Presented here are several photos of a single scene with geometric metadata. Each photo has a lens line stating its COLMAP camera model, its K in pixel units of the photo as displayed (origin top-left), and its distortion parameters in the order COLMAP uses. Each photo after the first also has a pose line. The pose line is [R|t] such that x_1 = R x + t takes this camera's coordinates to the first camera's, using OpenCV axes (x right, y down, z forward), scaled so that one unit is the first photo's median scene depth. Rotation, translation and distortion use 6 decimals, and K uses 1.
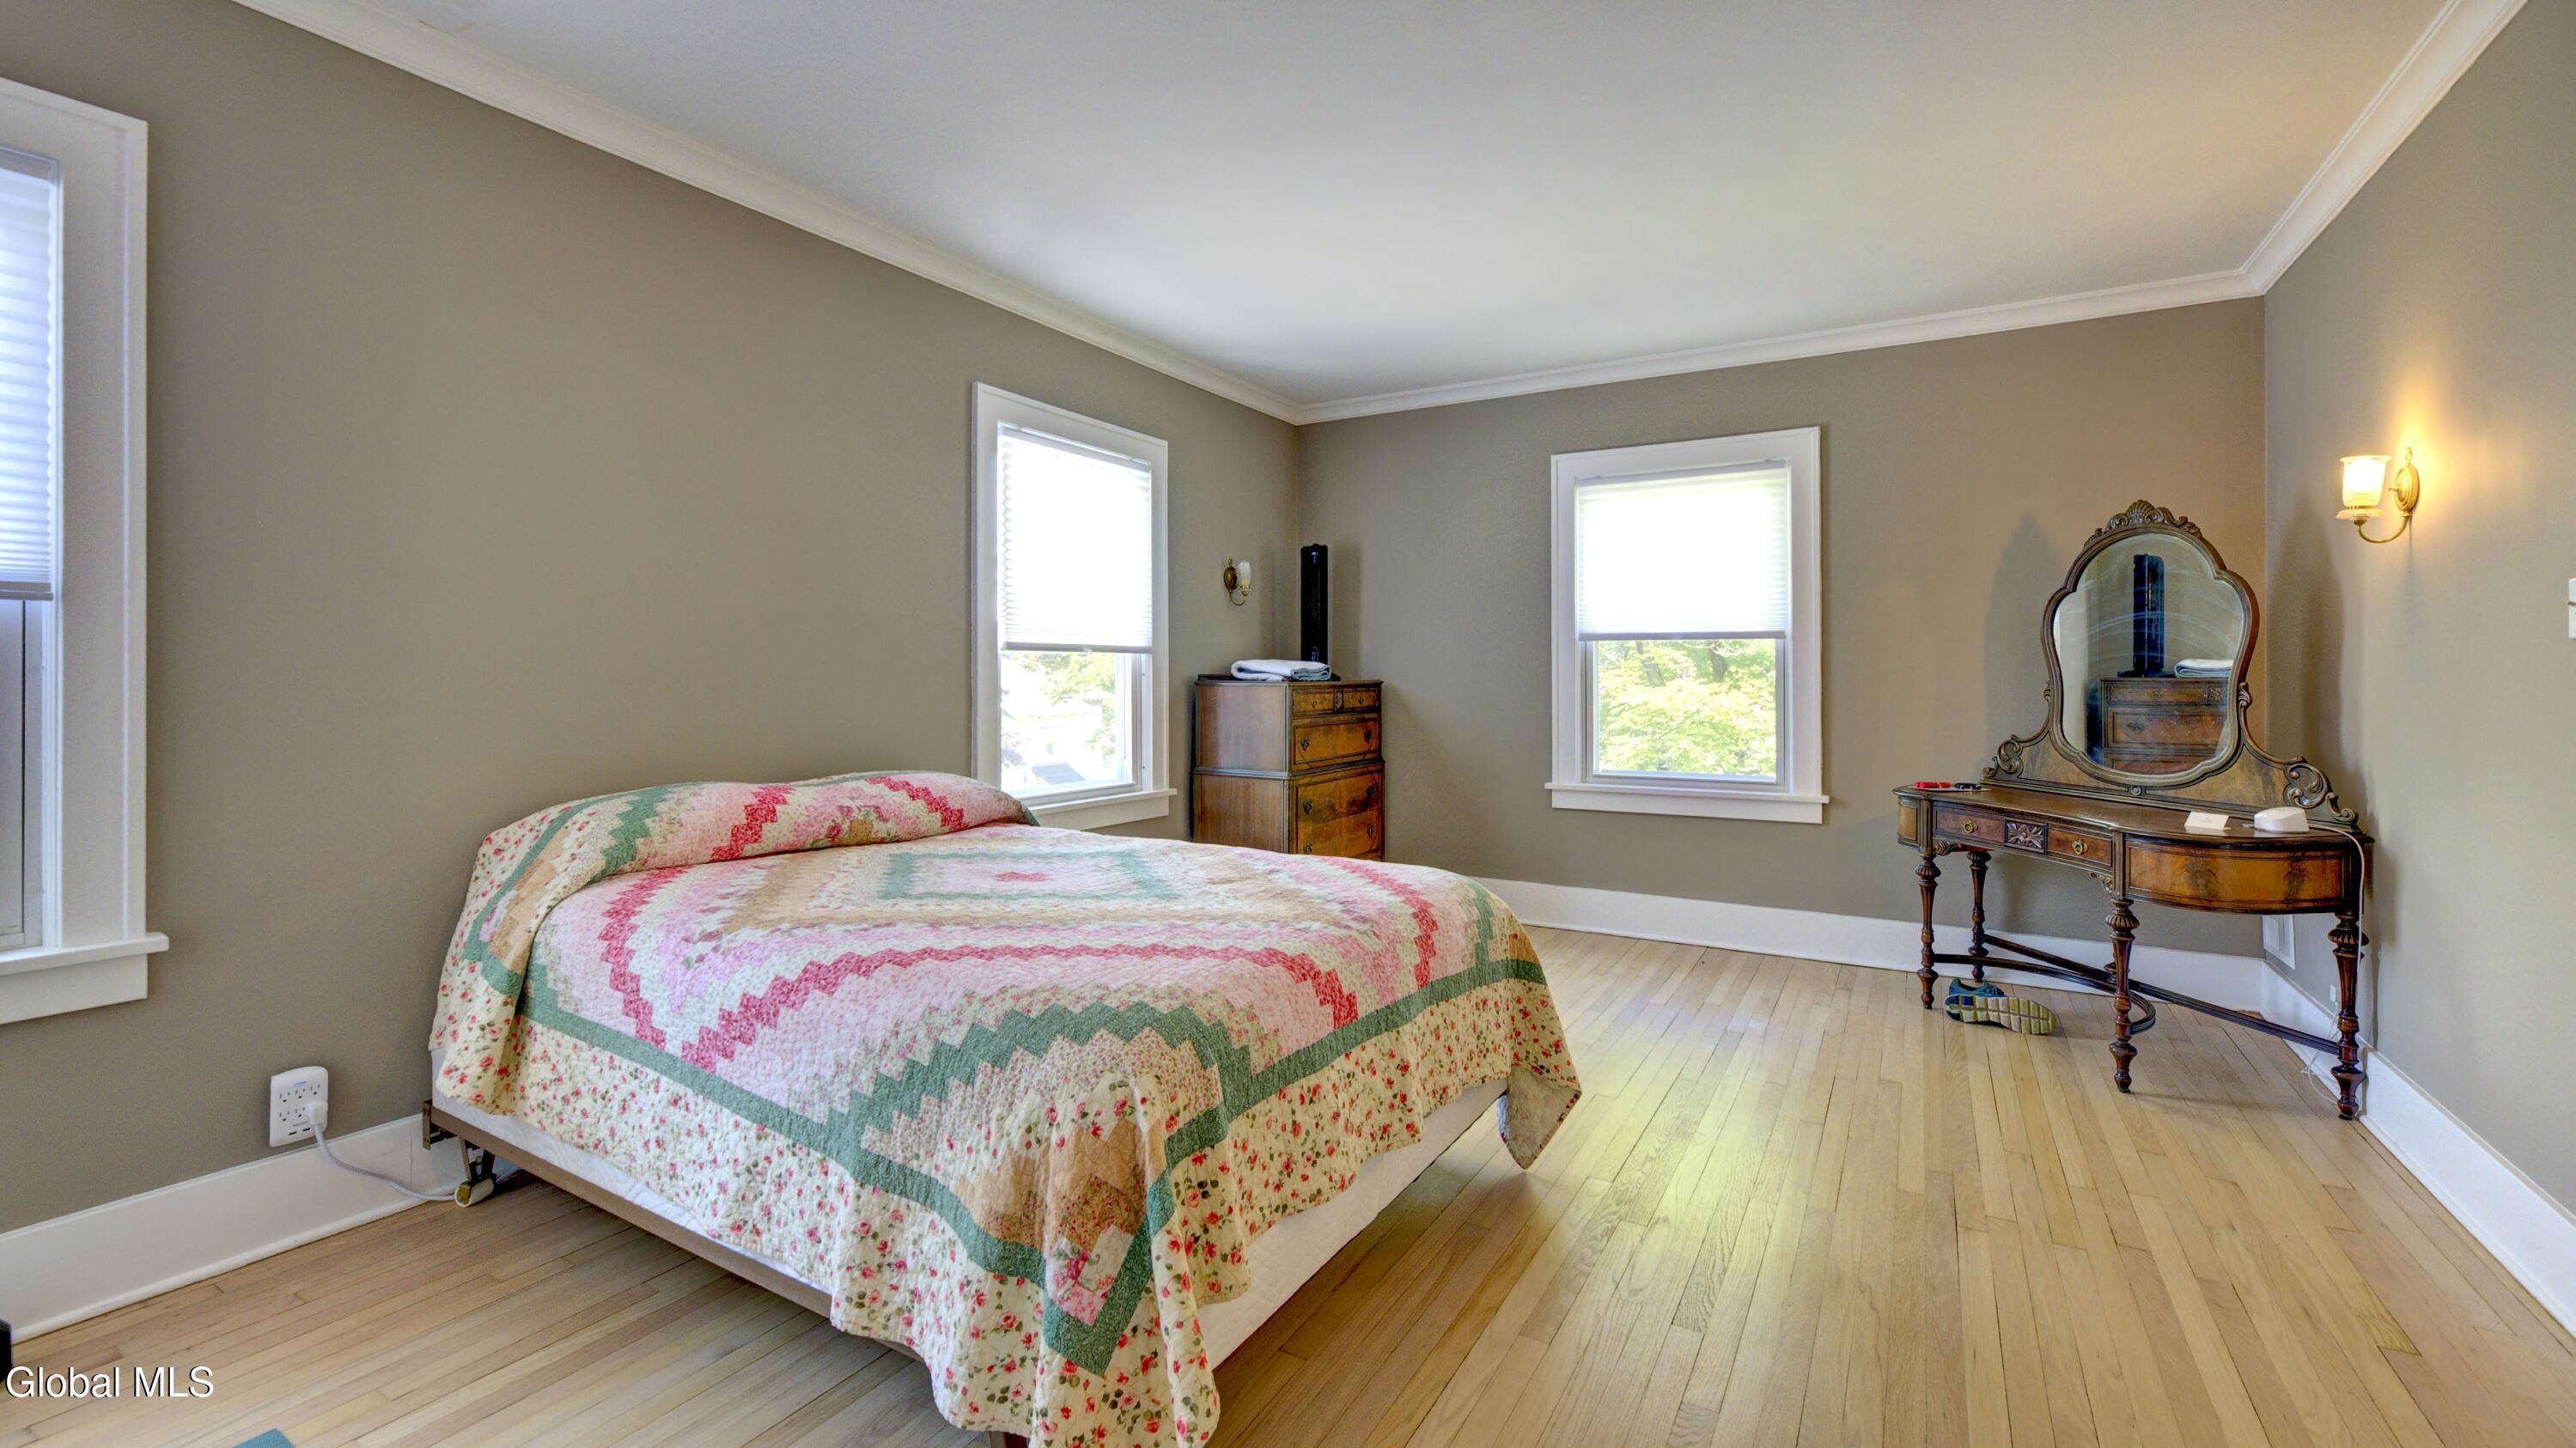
lens RADIAL K [[1070.4, 0, 1278.4], [0, 1070.4, 672.6], [0, 0, 1]] dist [-0.000959, -0.000126]
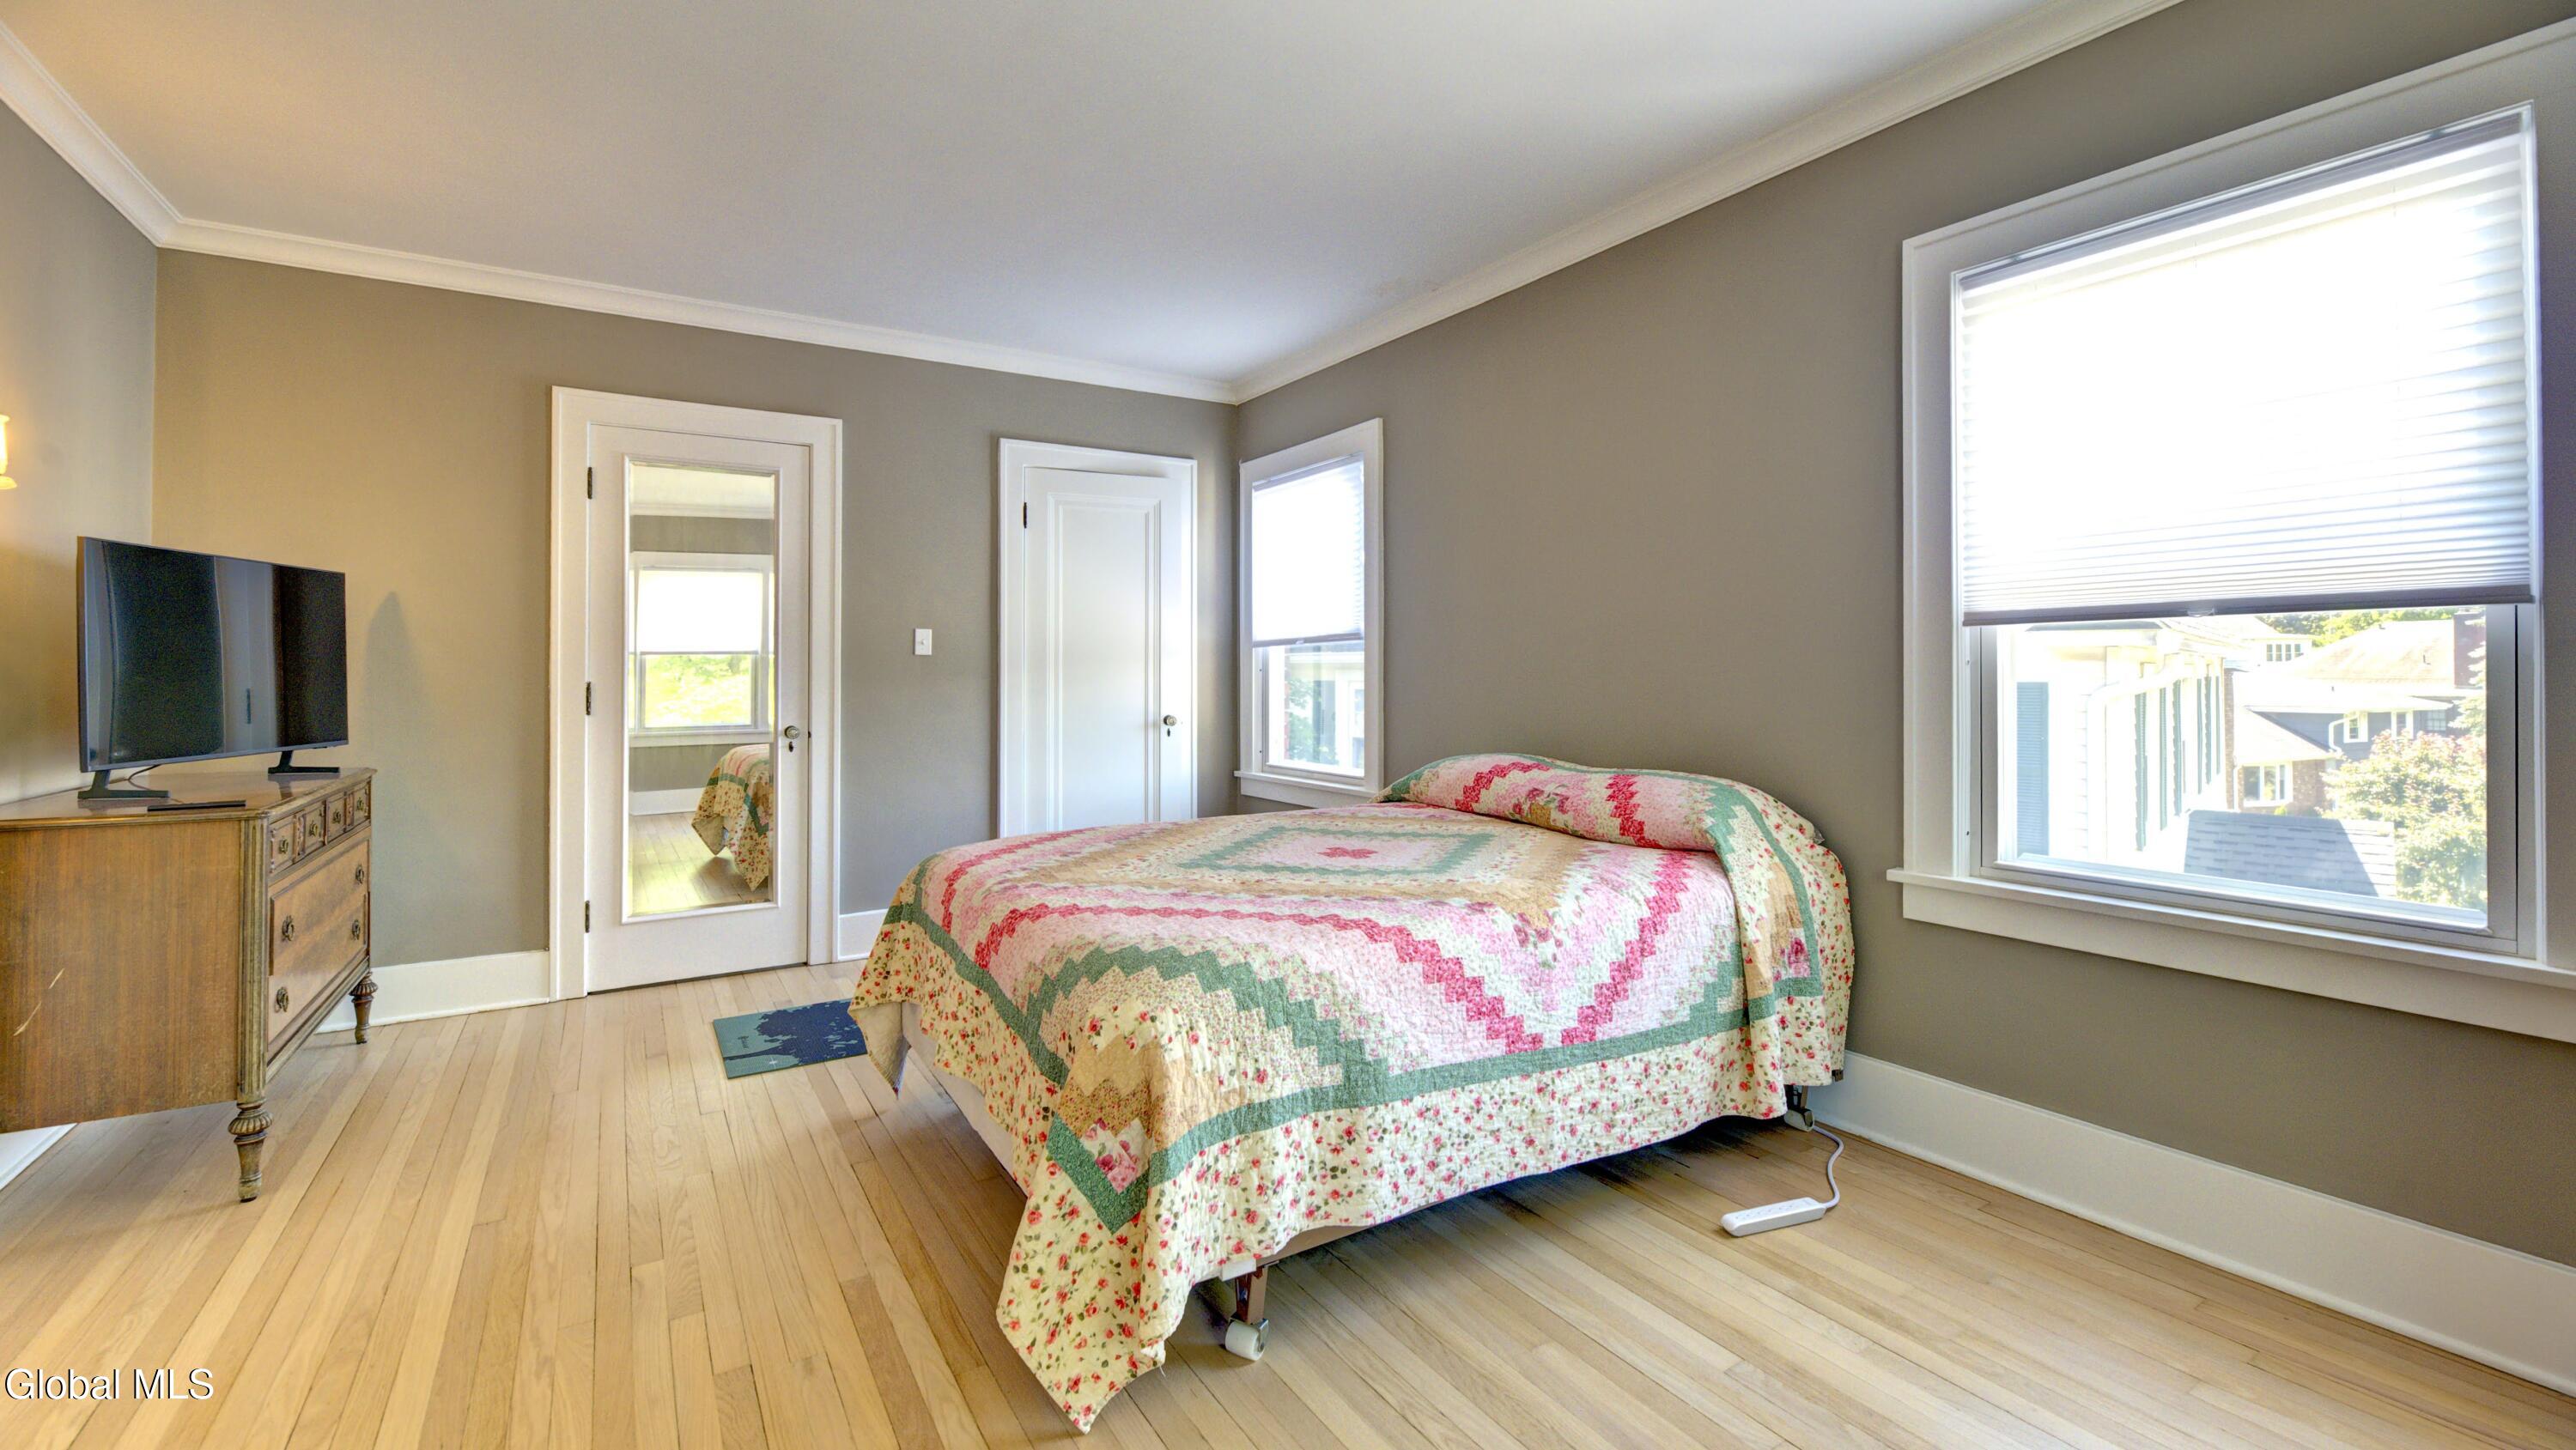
lens RADIAL K [[1070.4, 0, 1278.4], [0, 1070.4, 673.6], [0, 0, 1]] dist [-0.000959, -0.000126]
pose [[-0.451634, -0.008418, -0.892163, 0.647963], [0.000126, 0.999955, -0.009498, 0.017320], [0.892203, -0.004402, -0.451613, 1.197948]]
